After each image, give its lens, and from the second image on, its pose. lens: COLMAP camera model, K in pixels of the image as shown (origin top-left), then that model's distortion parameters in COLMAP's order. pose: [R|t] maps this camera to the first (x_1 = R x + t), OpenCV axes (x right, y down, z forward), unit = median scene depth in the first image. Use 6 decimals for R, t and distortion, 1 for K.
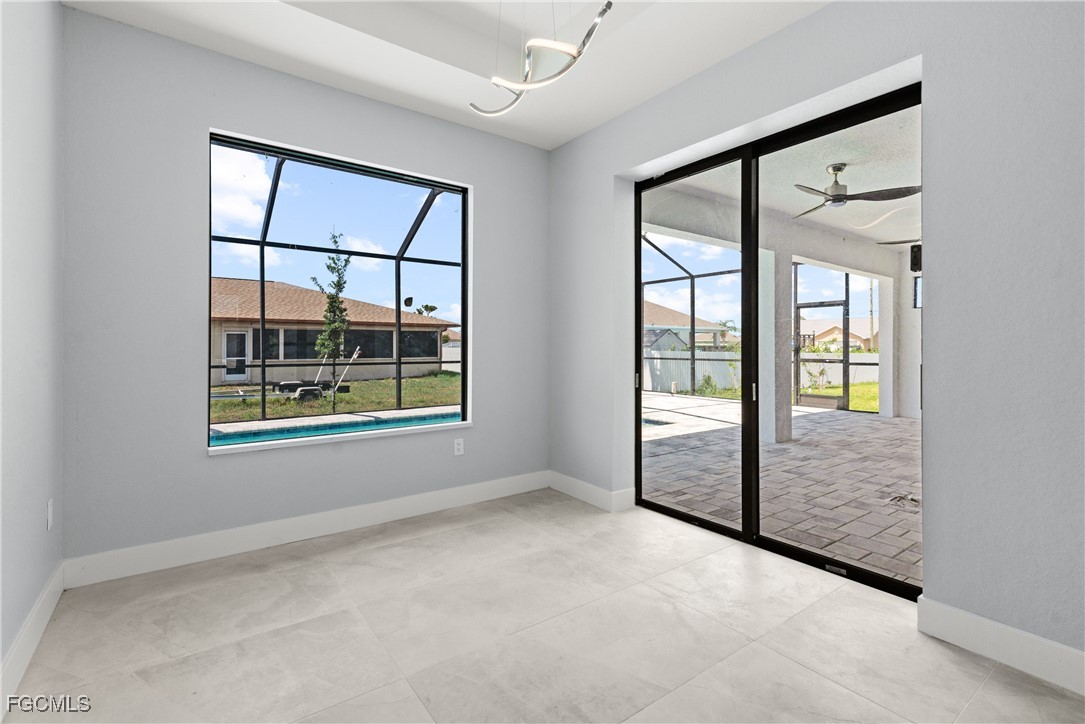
lens RADIAL K [[495.5, 0, 540.6], [0, 495.5, 345.6], [0, 0, 1]] dist [0.001257, 0.000333]
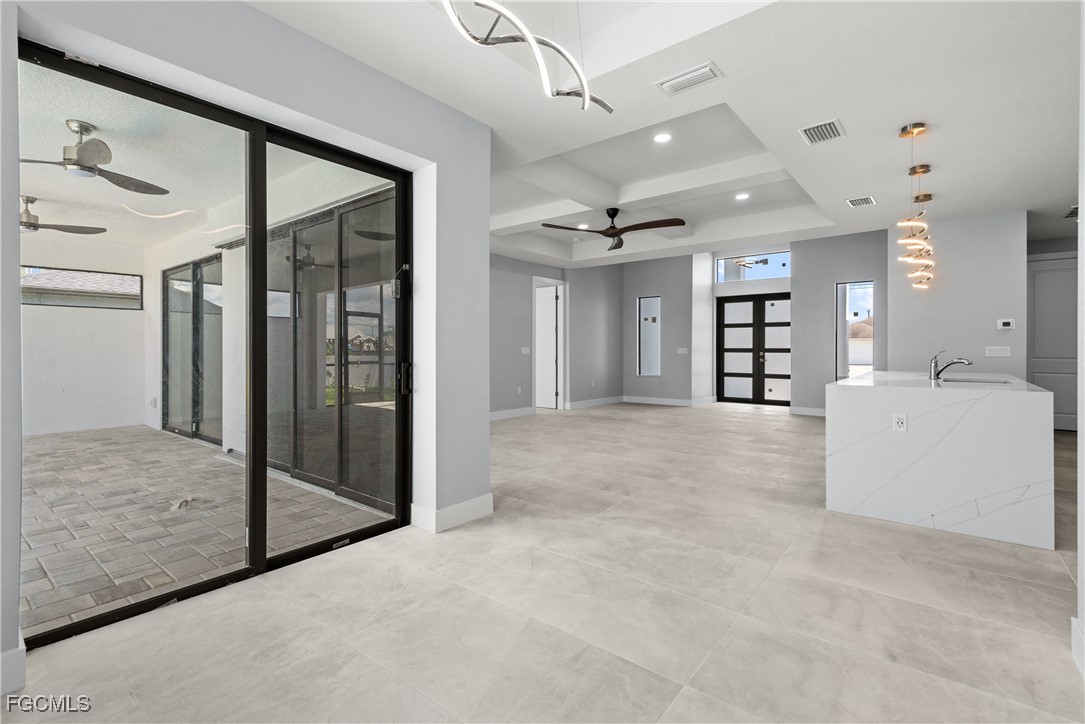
lens RADIAL K [[495.7, 0, 546.0], [0, 495.7, 349.6], [0, 0, 1]] dist [0.002202, 0.000483]
pose [[-0.270787, -0.001022, 0.962639, -0.622386], [0.000134, 0.999999, 0.001100, -0.001417], [-0.962639, 0.000427, -0.270787, 0.822284]]
